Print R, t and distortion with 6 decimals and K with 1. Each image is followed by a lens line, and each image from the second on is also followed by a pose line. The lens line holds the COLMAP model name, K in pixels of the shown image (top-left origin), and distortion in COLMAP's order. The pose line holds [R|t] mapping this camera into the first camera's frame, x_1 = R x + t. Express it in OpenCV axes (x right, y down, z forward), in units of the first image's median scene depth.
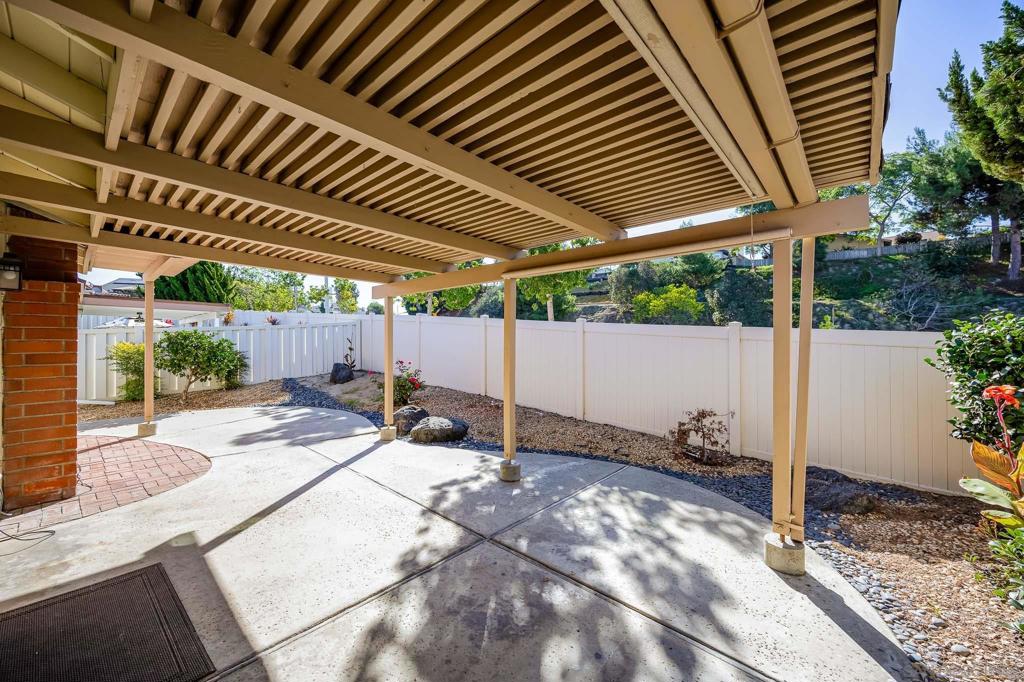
lens RADIAL K [[391.1, 0, 503.6], [0, 391.1, 339.6], [0, 0, 1]] dist [-0.002018, -0.000686]
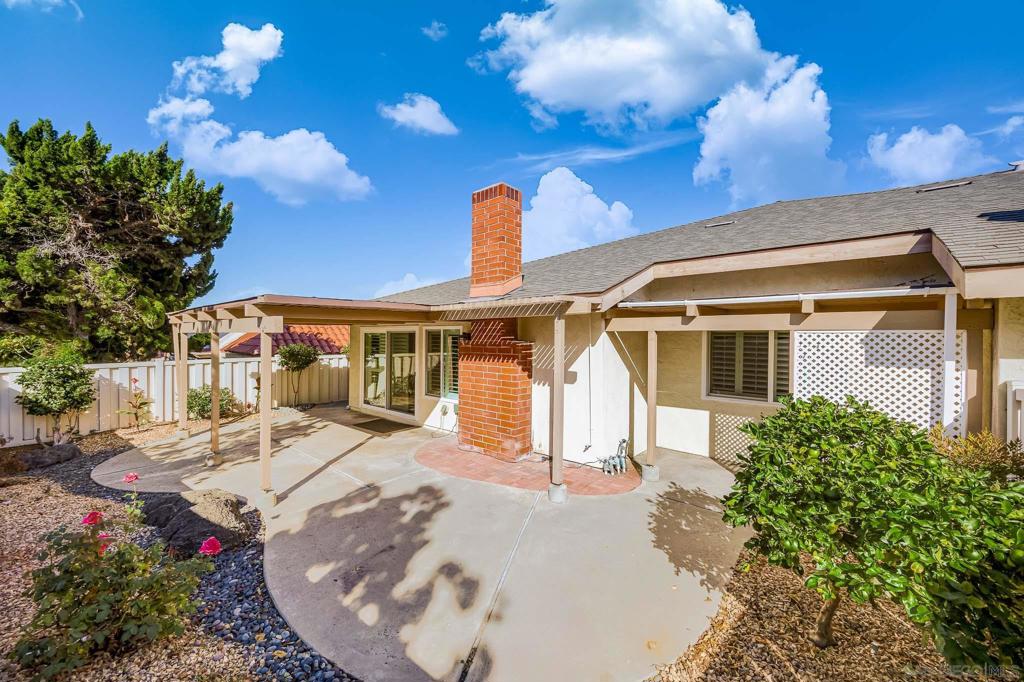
lens RADIAL K [[391.1, 0, 510.4], [0, 391.1, 337.3], [0, 0, 1]] dist [-0.002018, -0.000686]
pose [[-0.999967, 0.001279, -0.008012, -1.468323], [0.001187, 0.999932, 0.011568, -0.204648], [0.008026, 0.011558, -0.999901, 3.296416]]
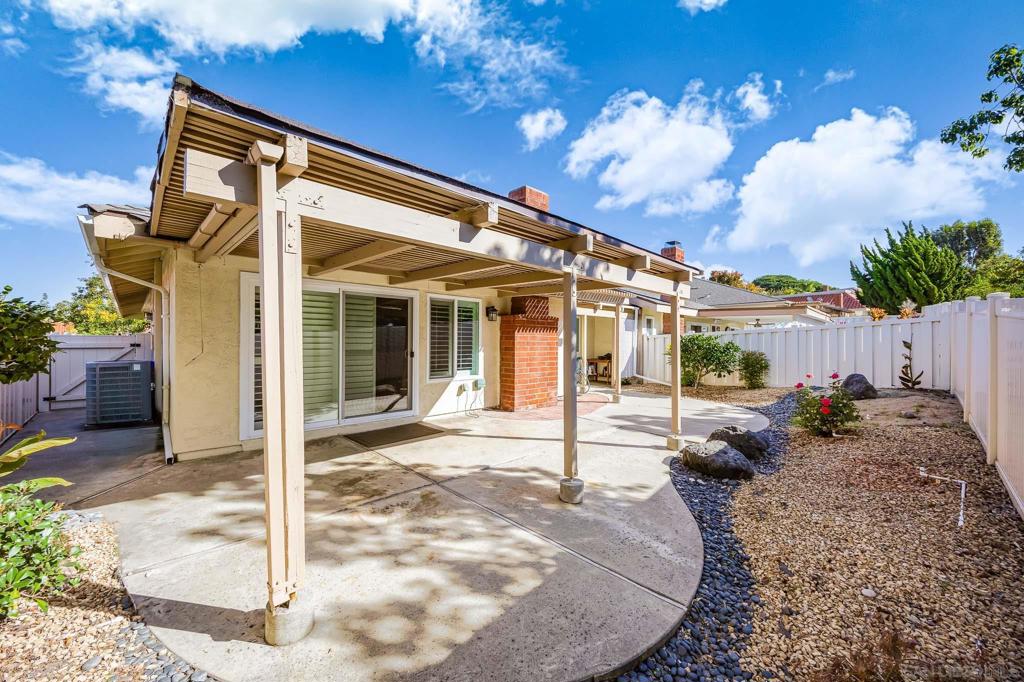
lens RADIAL K [[391.1, 0, 502.6], [0, 391.1, 341.6], [0, 0, 1]] dist [-0.002018, -0.000686]
pose [[-0.070760, 0.000529, -0.997493, 1.176238], [-0.008252, 0.999965, 0.001116, 0.005980], [0.997459, 0.008311, -0.070753, 1.183683]]
